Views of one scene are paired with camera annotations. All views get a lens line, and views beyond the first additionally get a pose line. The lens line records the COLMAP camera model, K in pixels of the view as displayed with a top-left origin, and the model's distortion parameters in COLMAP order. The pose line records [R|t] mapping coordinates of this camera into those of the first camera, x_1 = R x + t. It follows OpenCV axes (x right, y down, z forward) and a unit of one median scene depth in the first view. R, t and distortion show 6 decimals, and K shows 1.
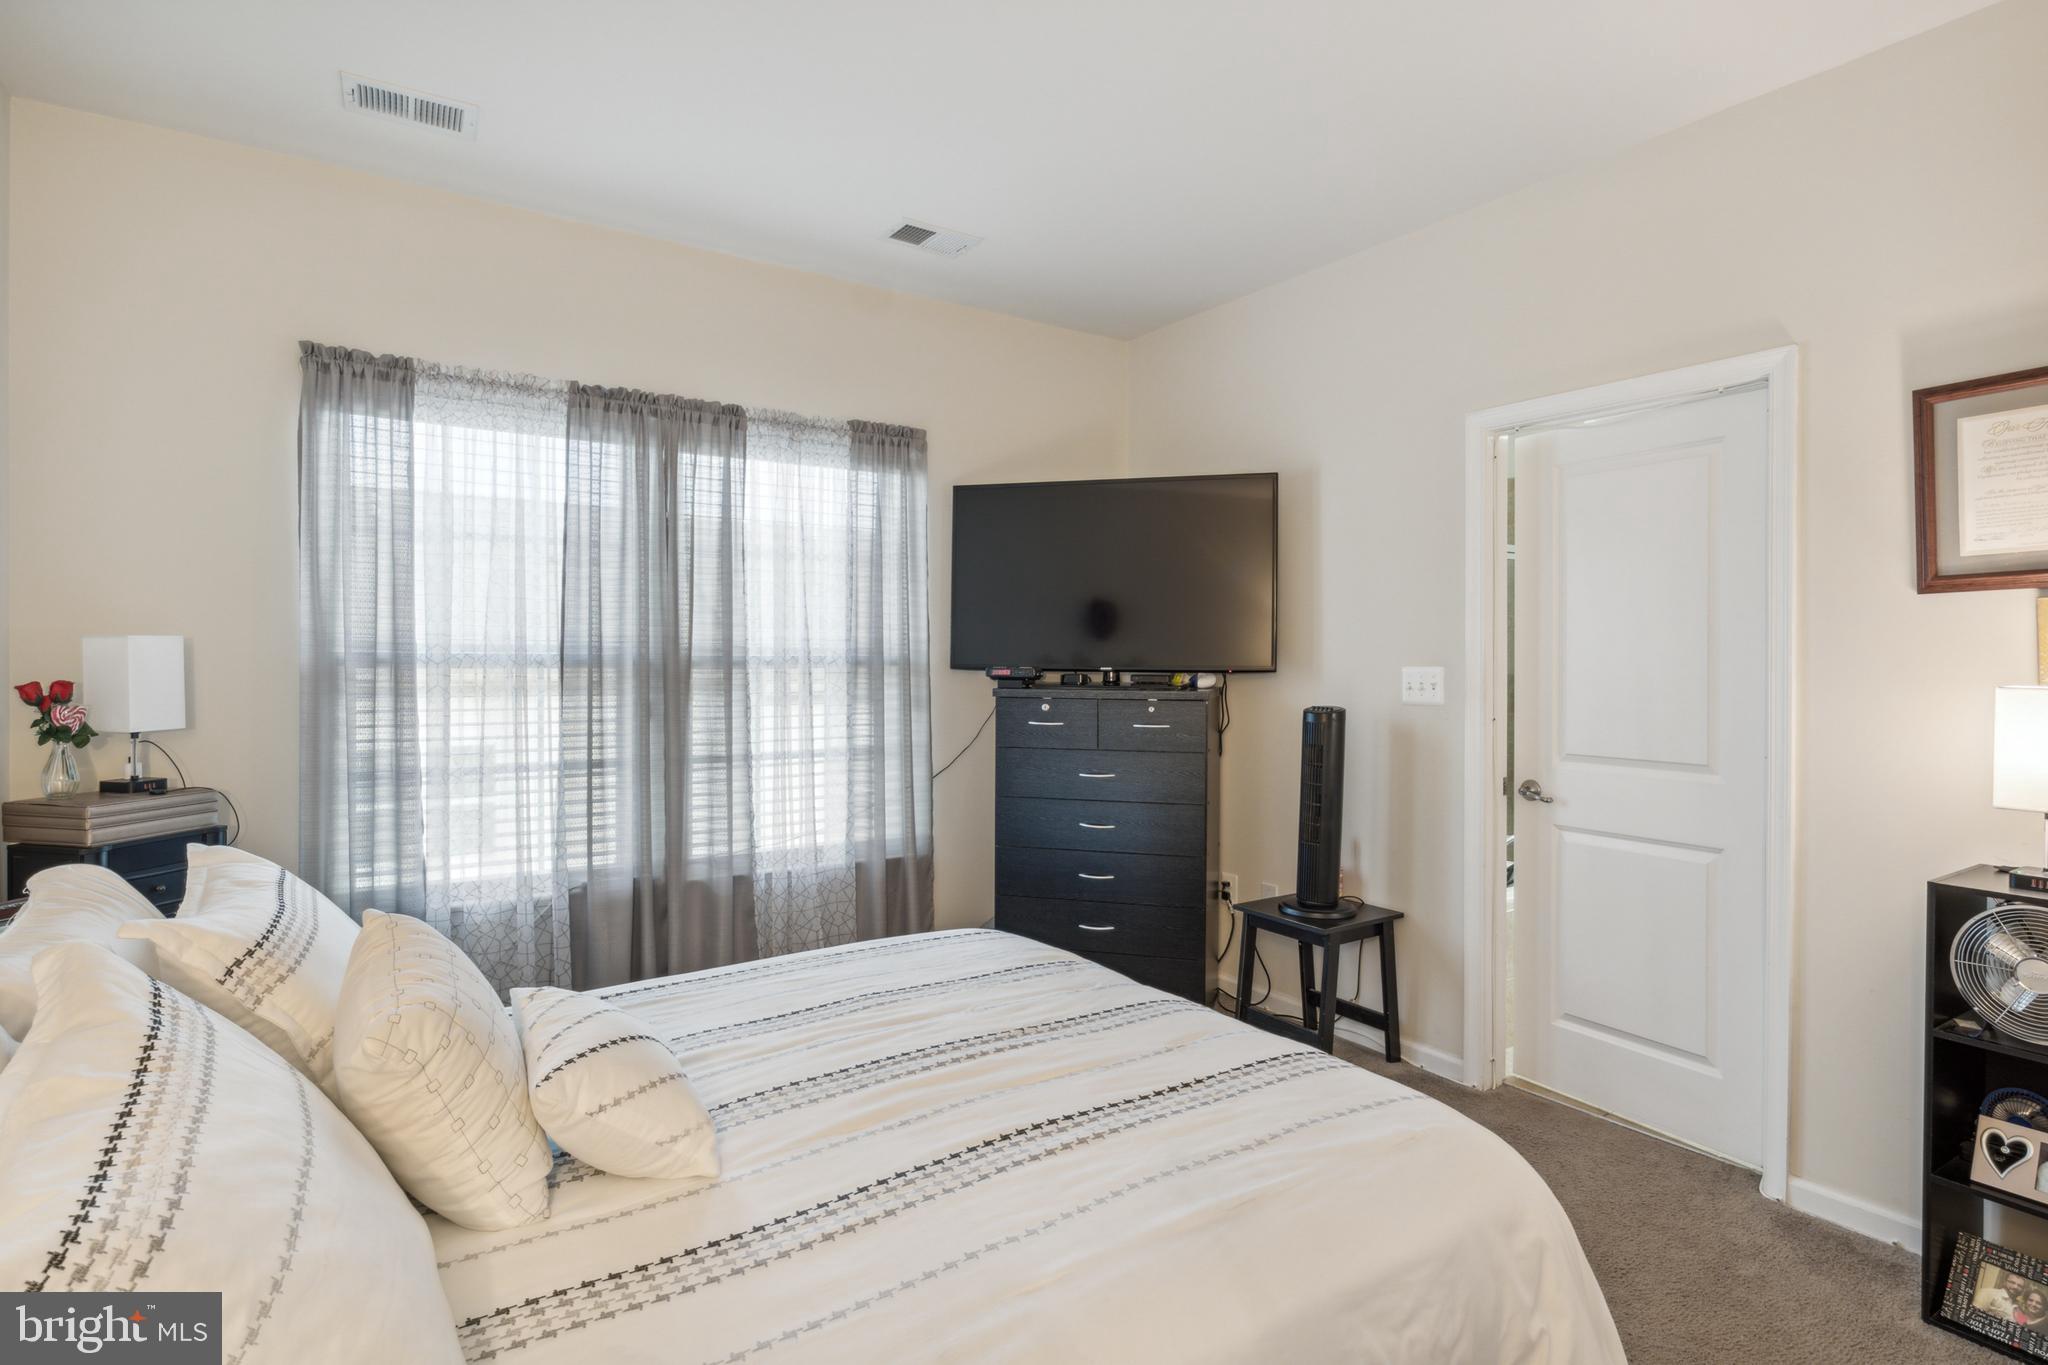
lens RADIAL K [[1049.1, 0, 1027.3], [0, 1049.1, 681.0], [0, 0, 1]] dist [-0.007228, -0.000775]
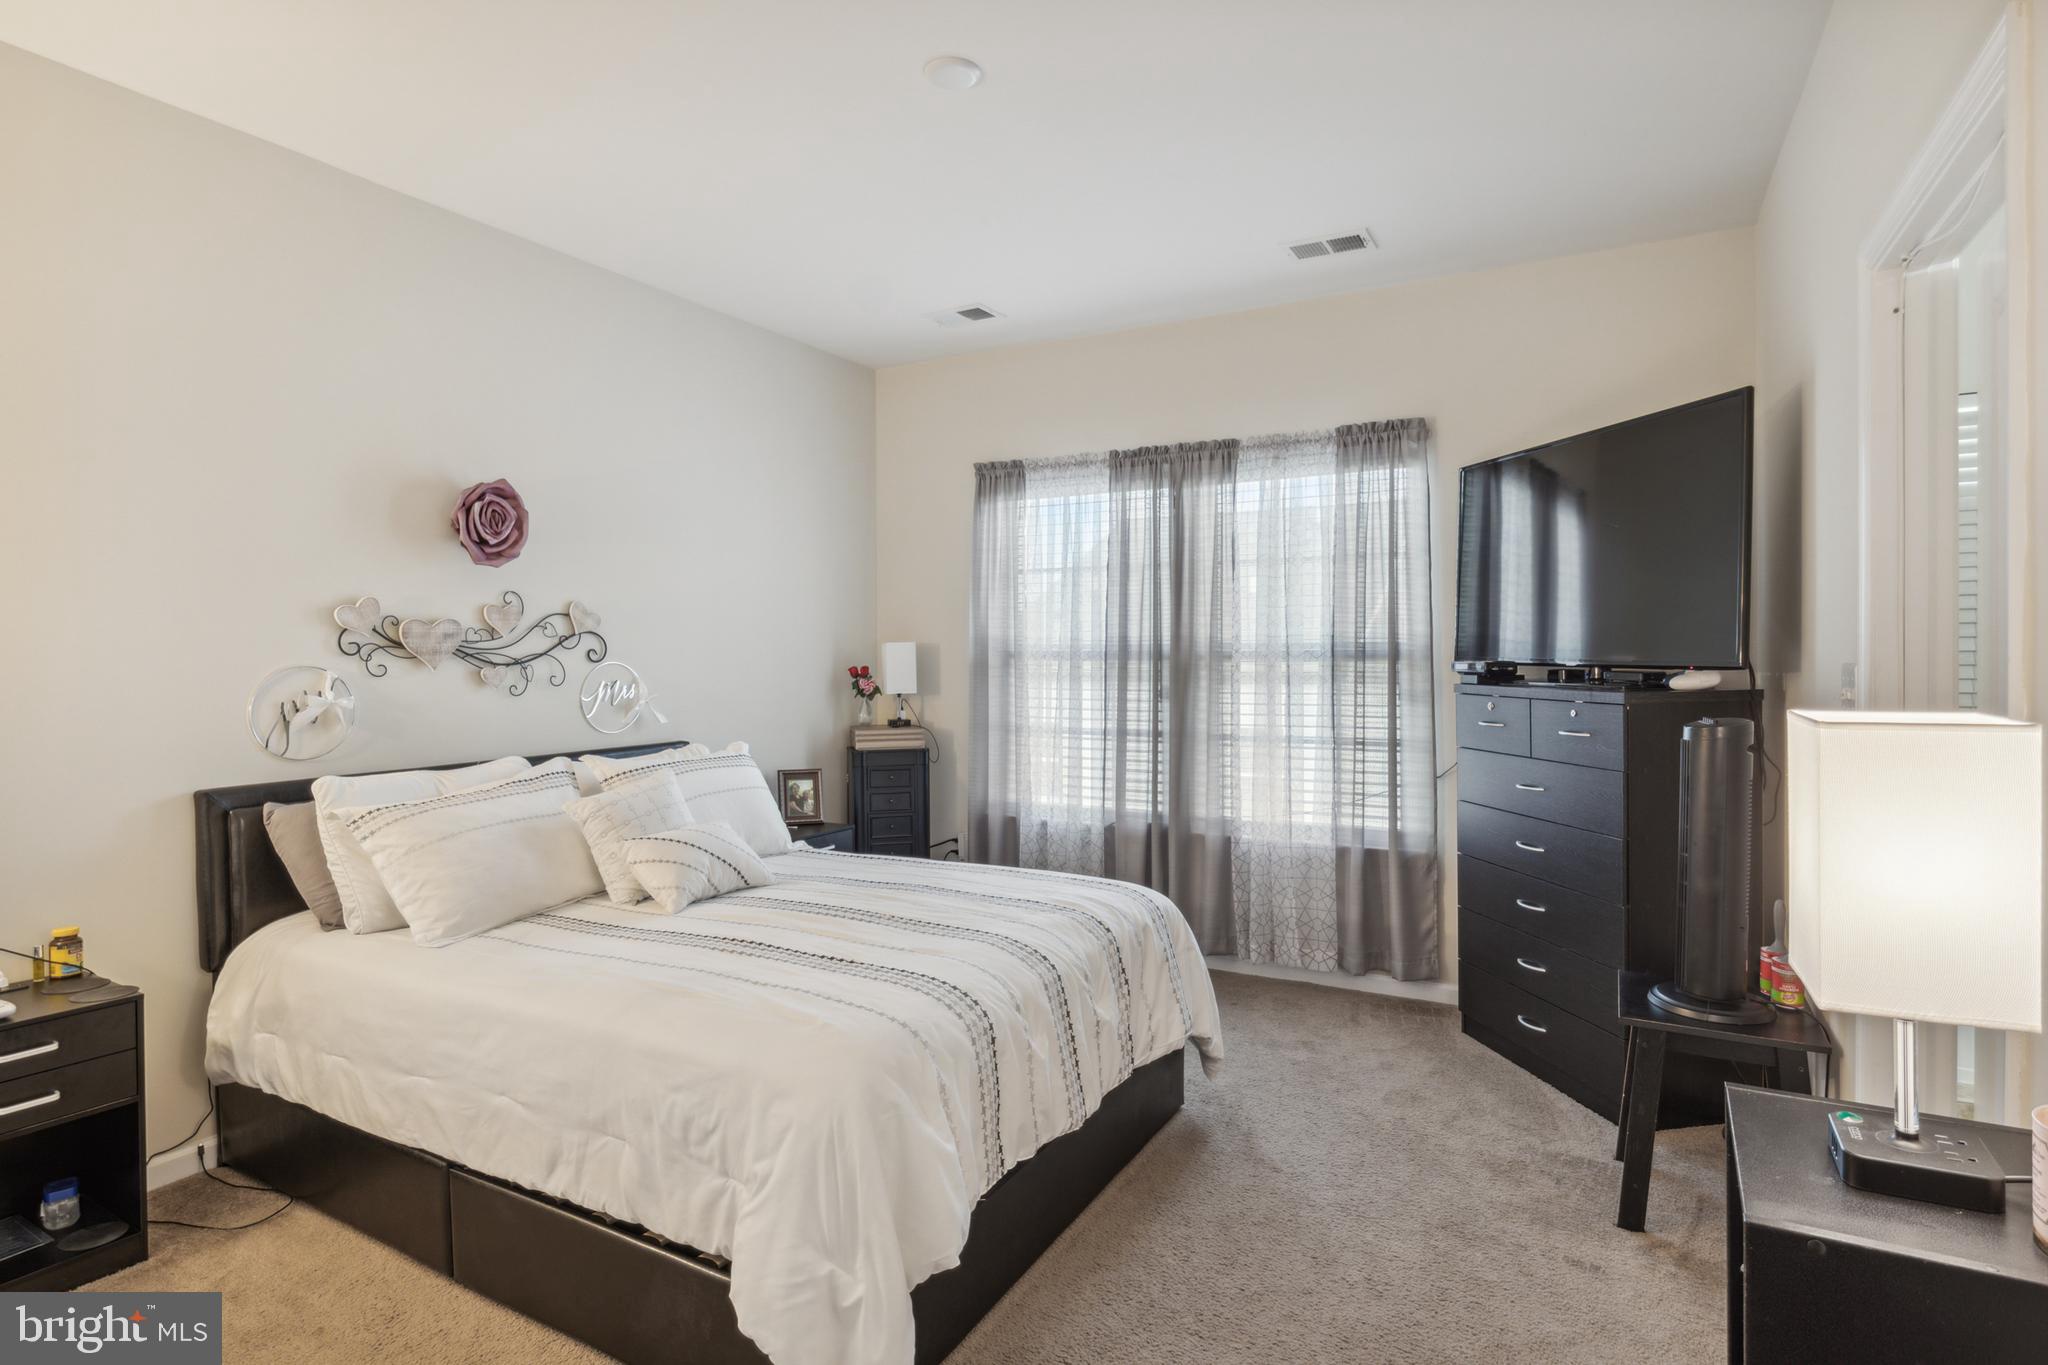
lens RADIAL K [[1049.1, 0, 1025.5], [0, 1049.1, 647.9], [0, 0, 1]] dist [-0.007228, -0.000775]
pose [[0.452167, -0.008239, -0.891895, 0.717183], [-0.013859, 0.999772, -0.016262, -0.004357], [0.891826, 0.019714, 0.451949, 0.276781]]
